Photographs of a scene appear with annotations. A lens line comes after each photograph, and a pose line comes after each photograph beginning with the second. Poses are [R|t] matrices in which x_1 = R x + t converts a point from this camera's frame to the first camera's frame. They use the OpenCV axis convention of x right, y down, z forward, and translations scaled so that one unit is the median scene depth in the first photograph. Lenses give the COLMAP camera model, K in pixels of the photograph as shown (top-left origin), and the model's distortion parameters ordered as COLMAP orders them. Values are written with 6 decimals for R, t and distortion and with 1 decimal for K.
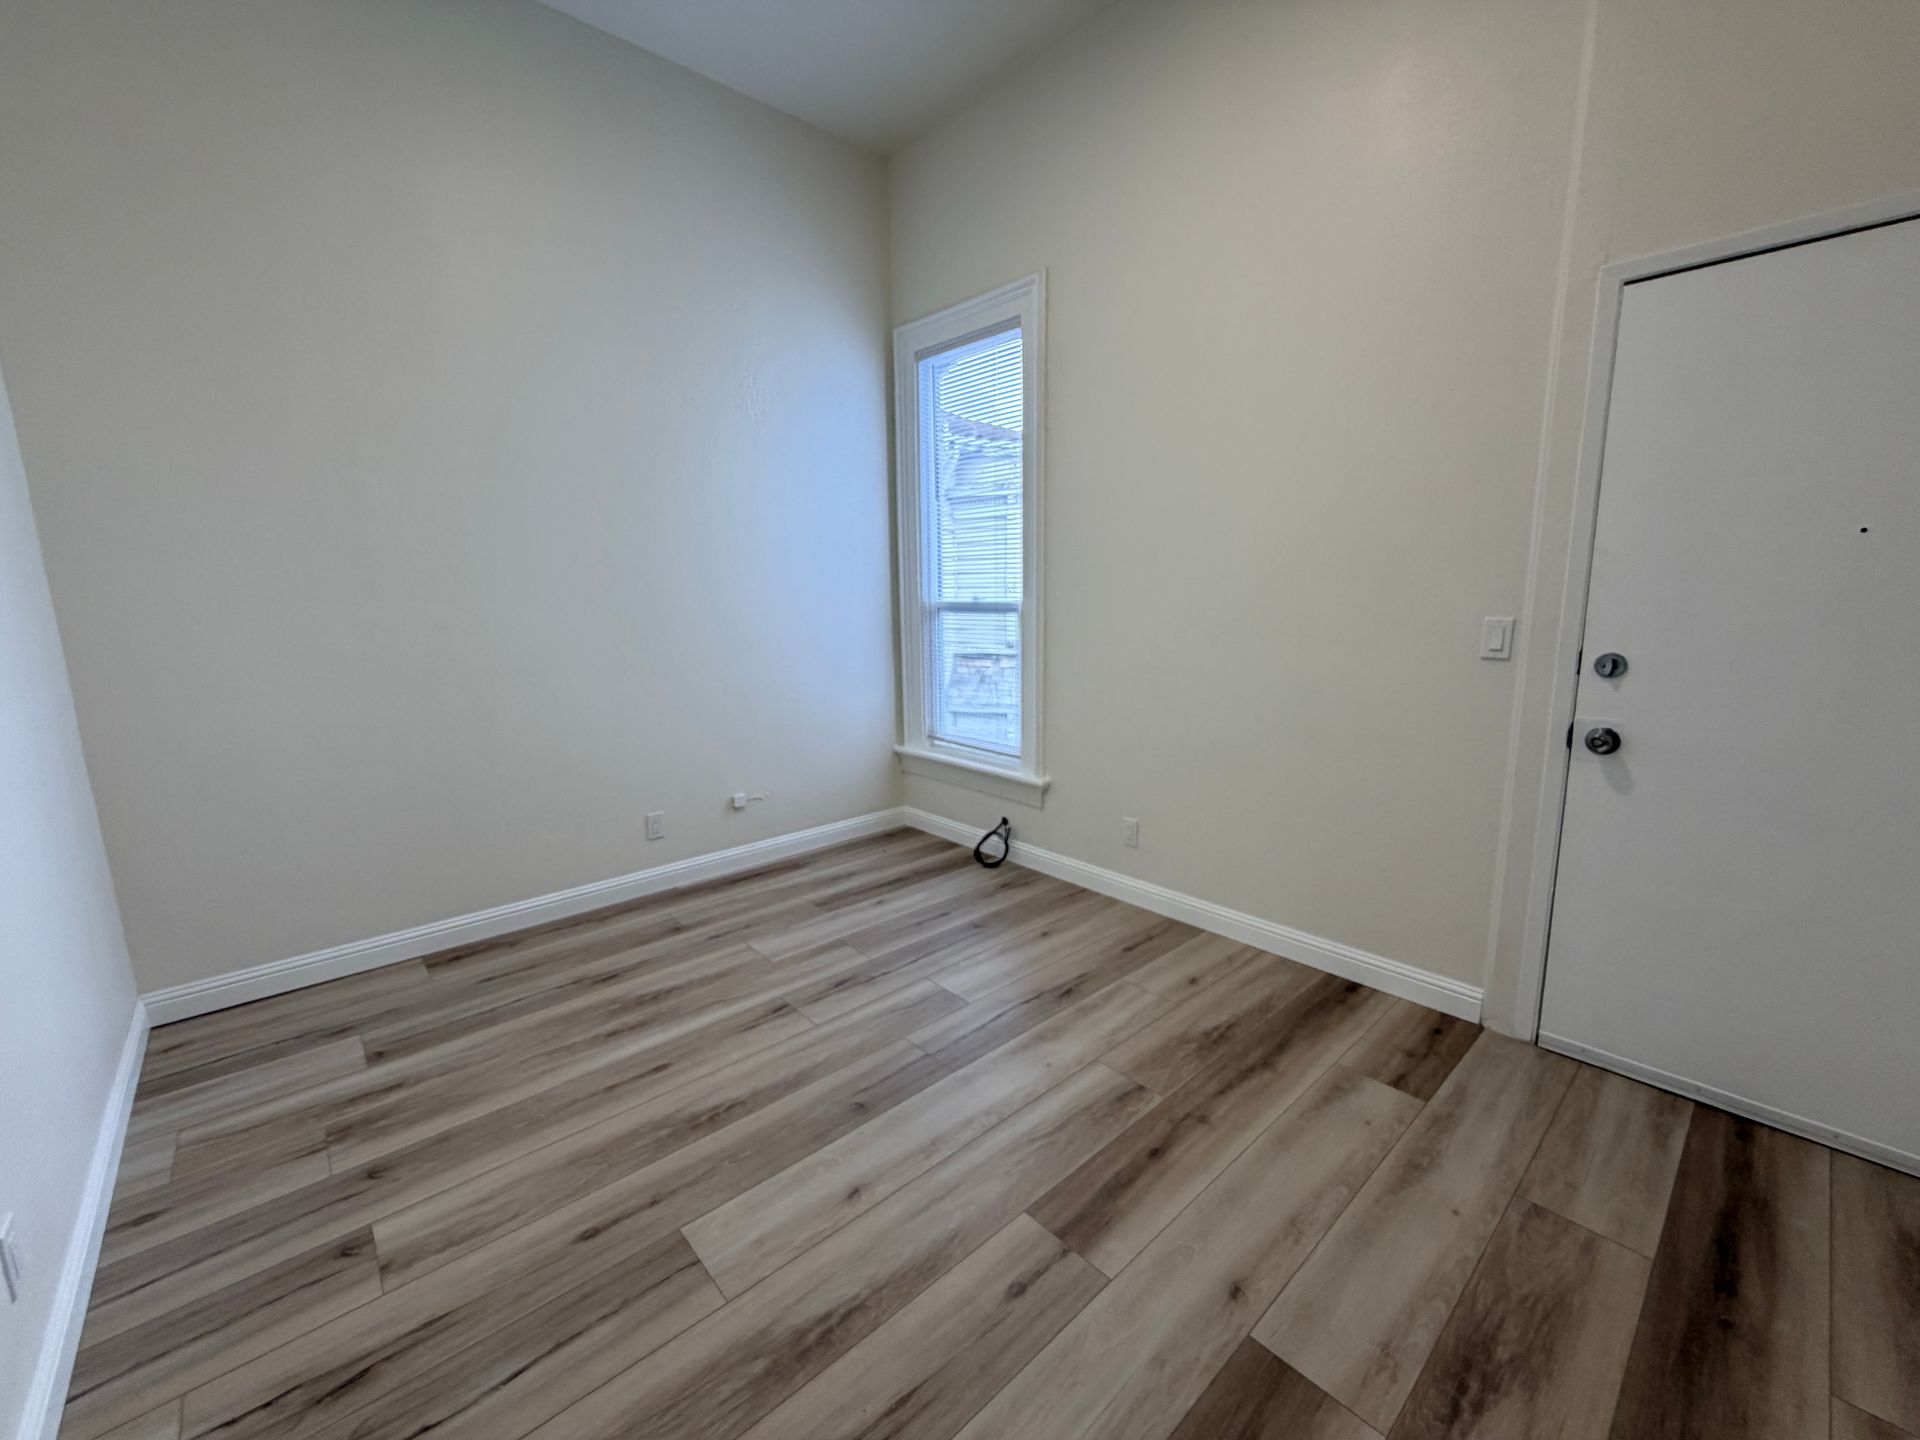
lens RADIAL K [[767.4, 0, 953.5], [0, 767.4, 720.5], [0, 0, 1]] dist [-0.000650, -0.000183]
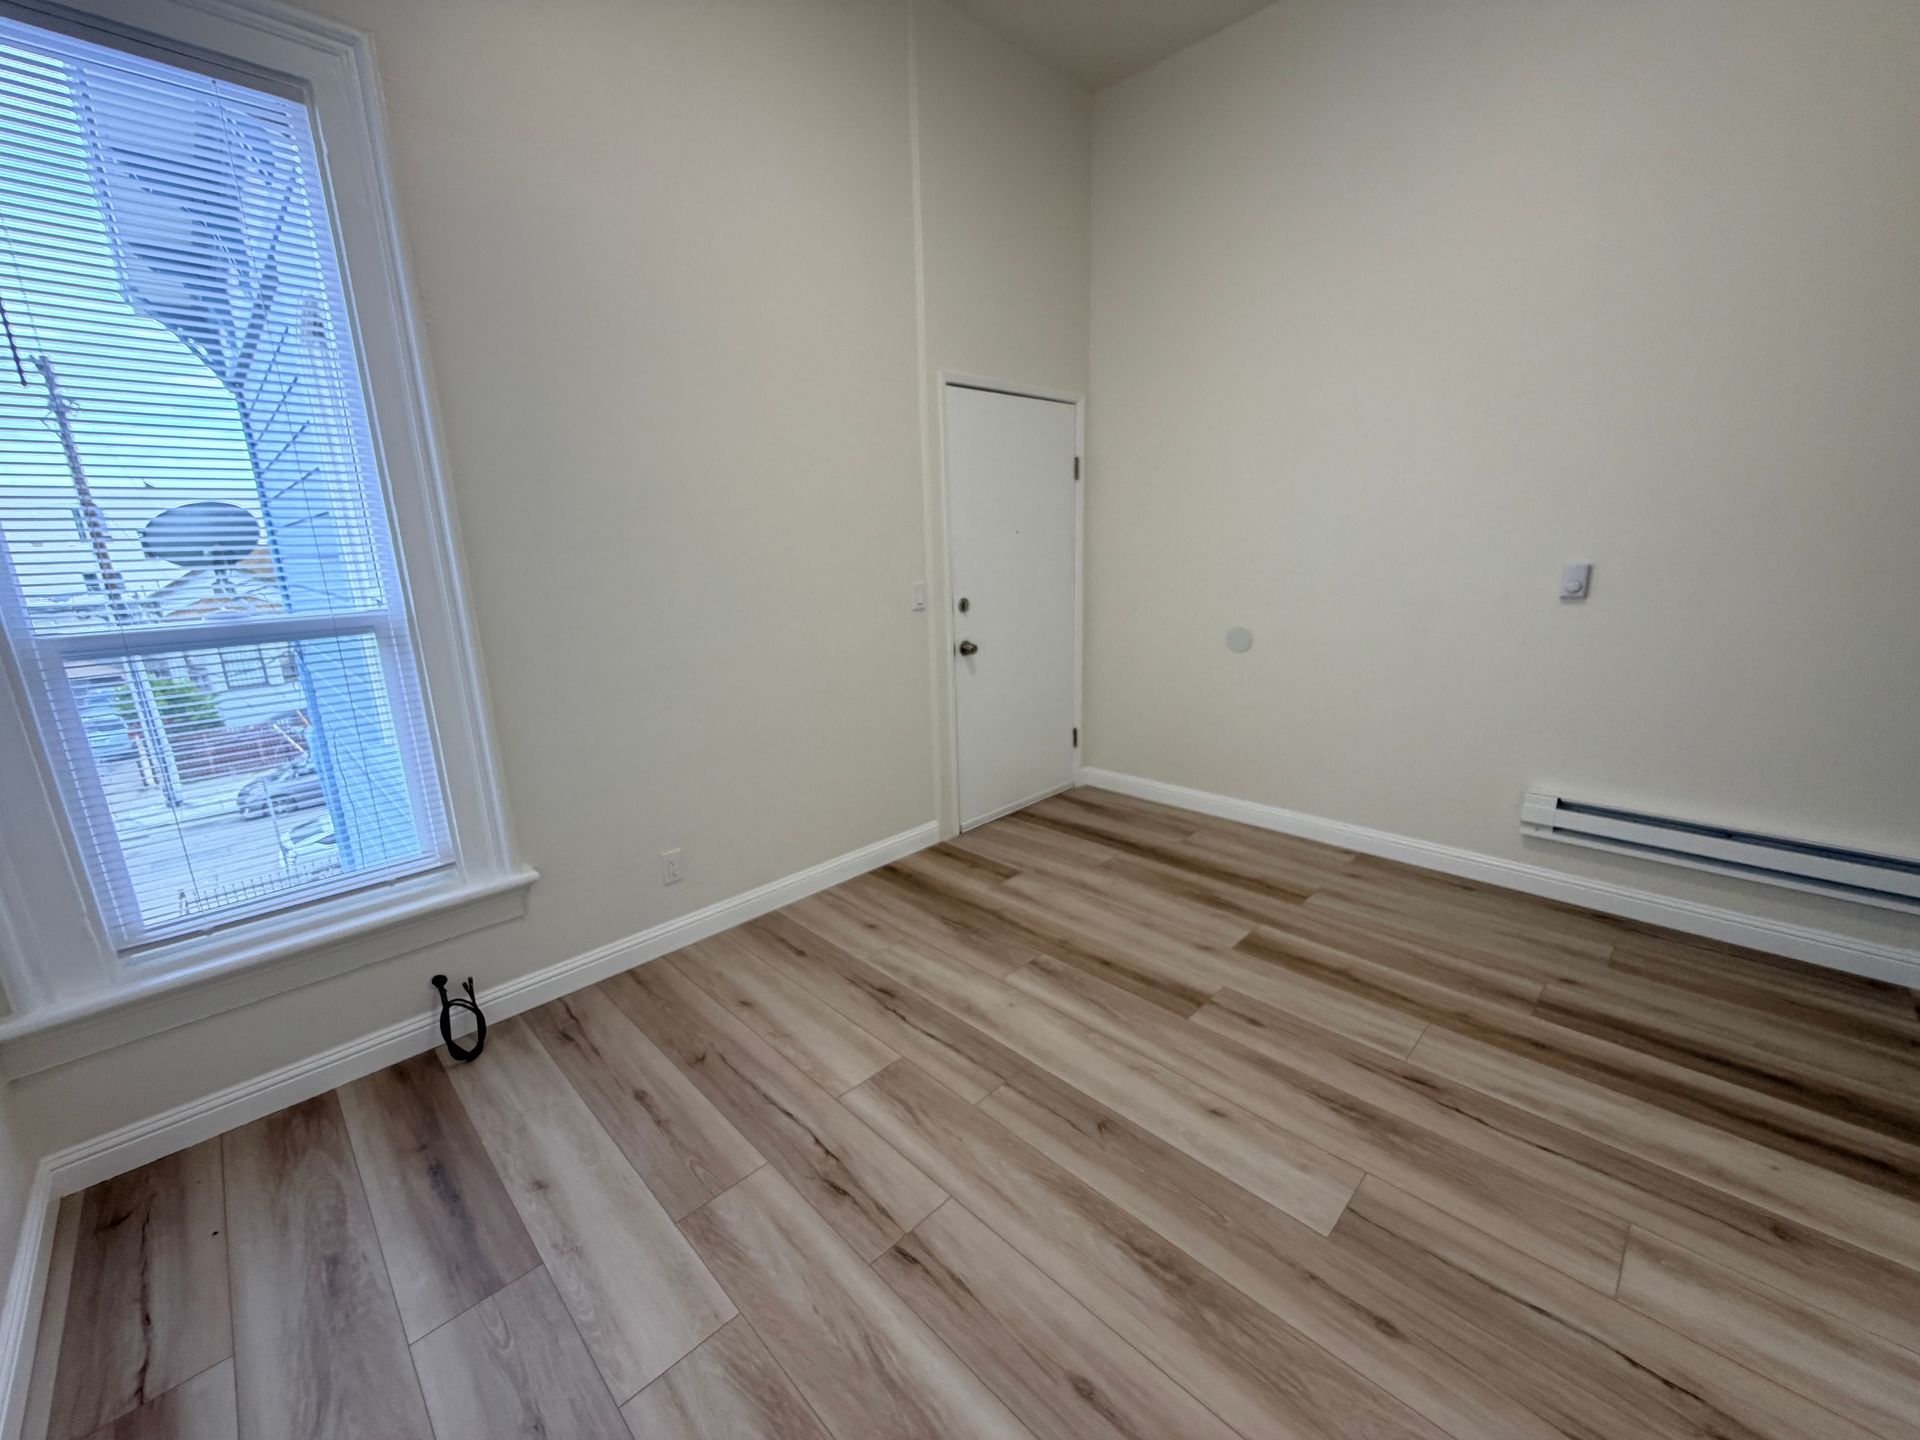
lens RADIAL K [[766.9, 0, 956.1], [0, 766.9, 720.2], [0, 0, 1]] dist [0.000426, -0.000098]
pose [[-0.045200, -0.221041, 0.974217, -0.779129], [0.199855, 0.953497, 0.225613, -0.185963], [-0.978782, 0.204900, 0.001078, 0.909285]]
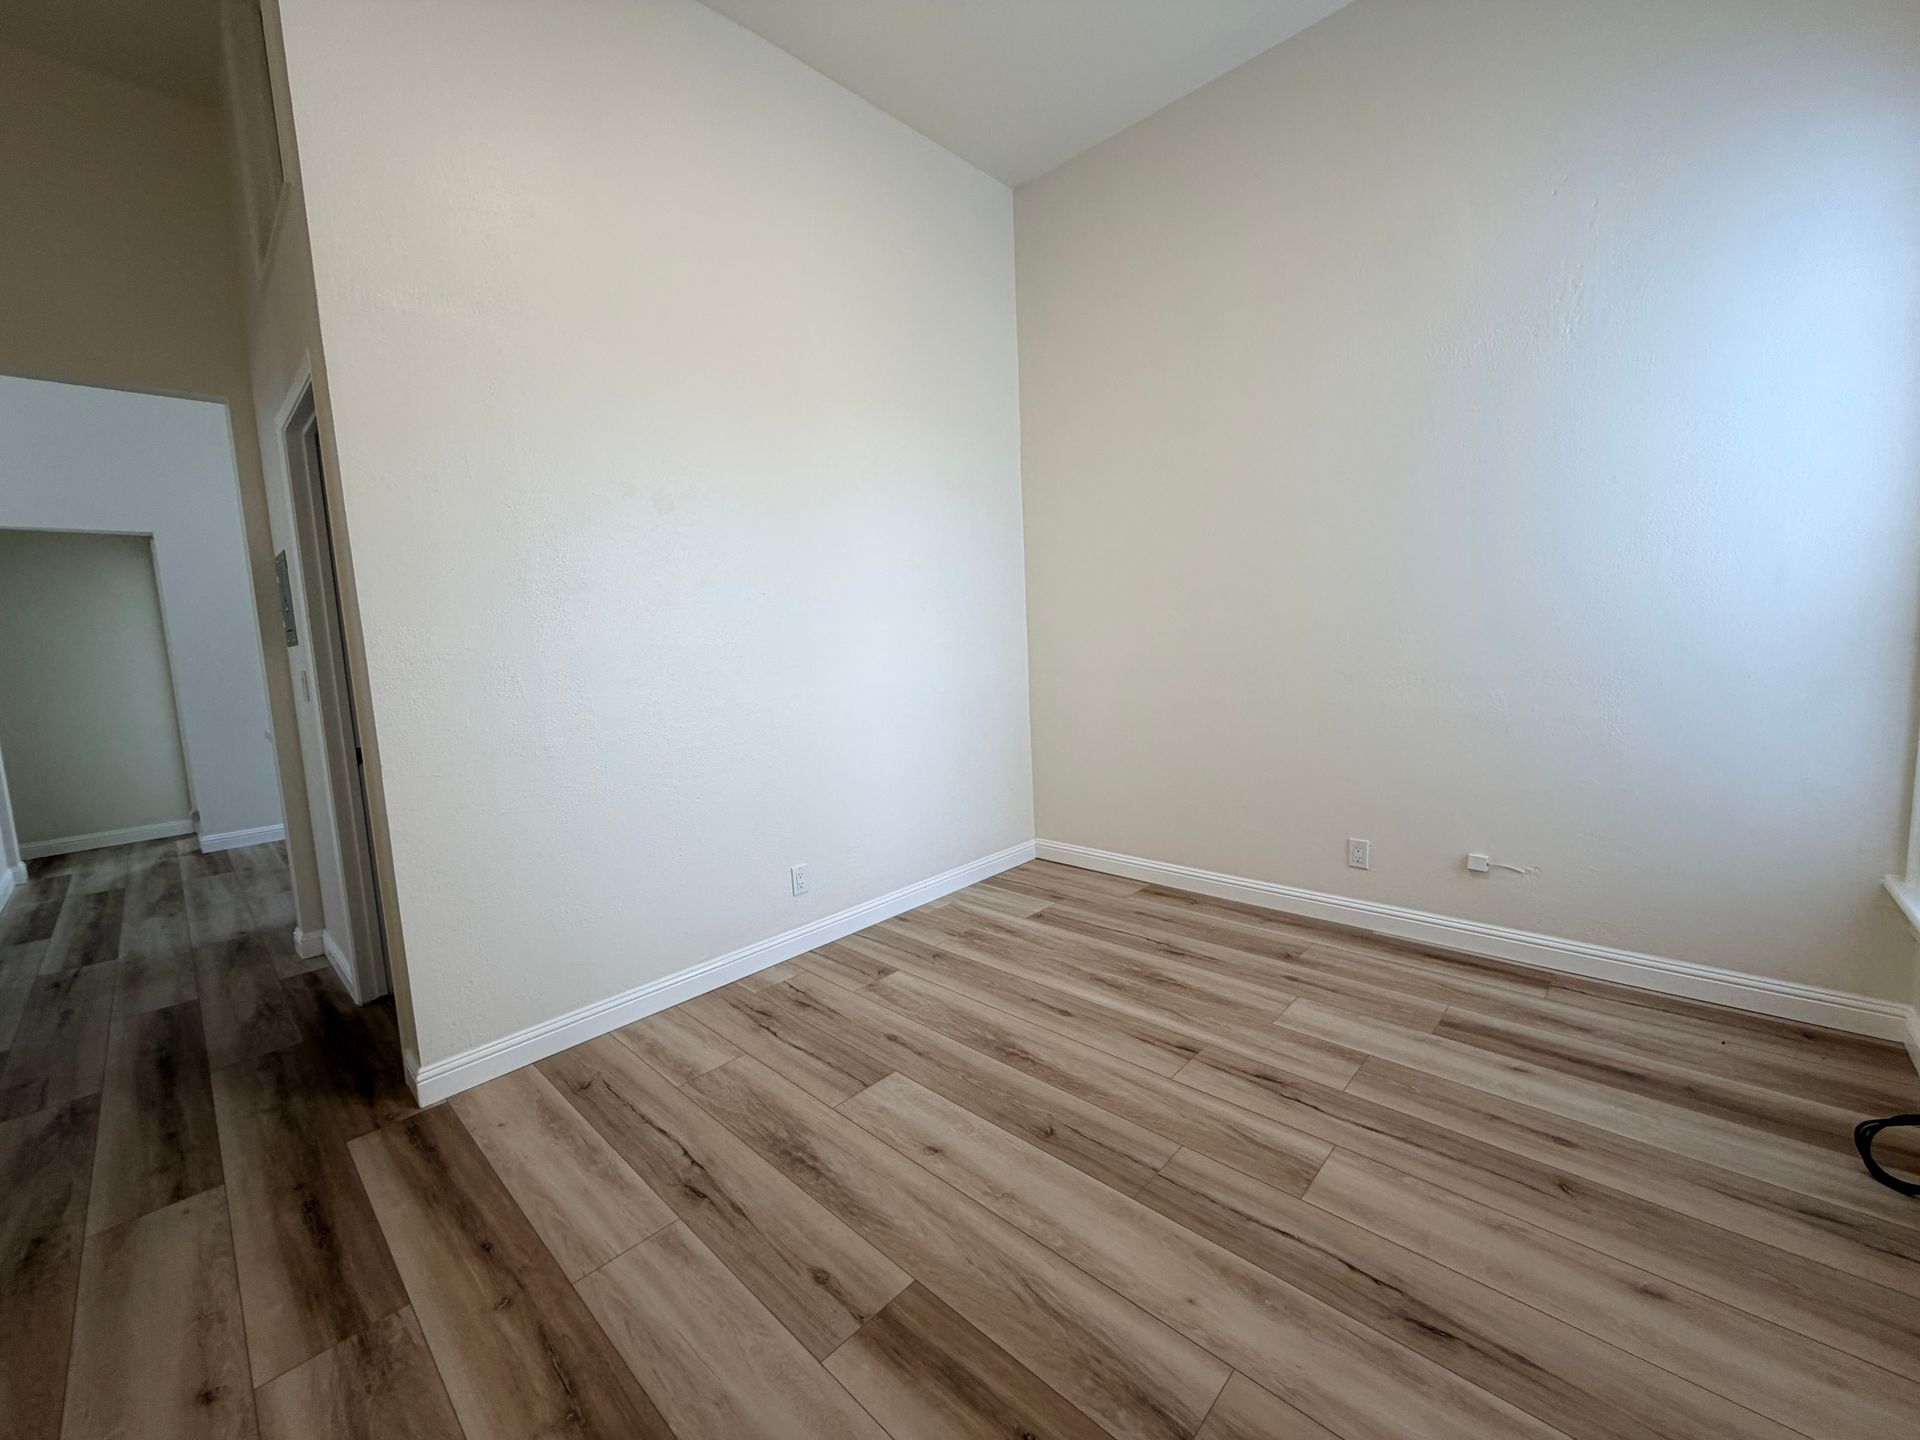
lens RADIAL K [[770.6, 0, 955.4], [0, 770.6, 693.6], [0, 0, 1]] dist [-0.000831, -0.000027]
pose [[0.077608, 0.090608, -0.992858, 0.661555], [-0.124119, 0.988992, 0.080553, -0.090544], [0.989228, 0.116981, 0.087999, 0.621235]]
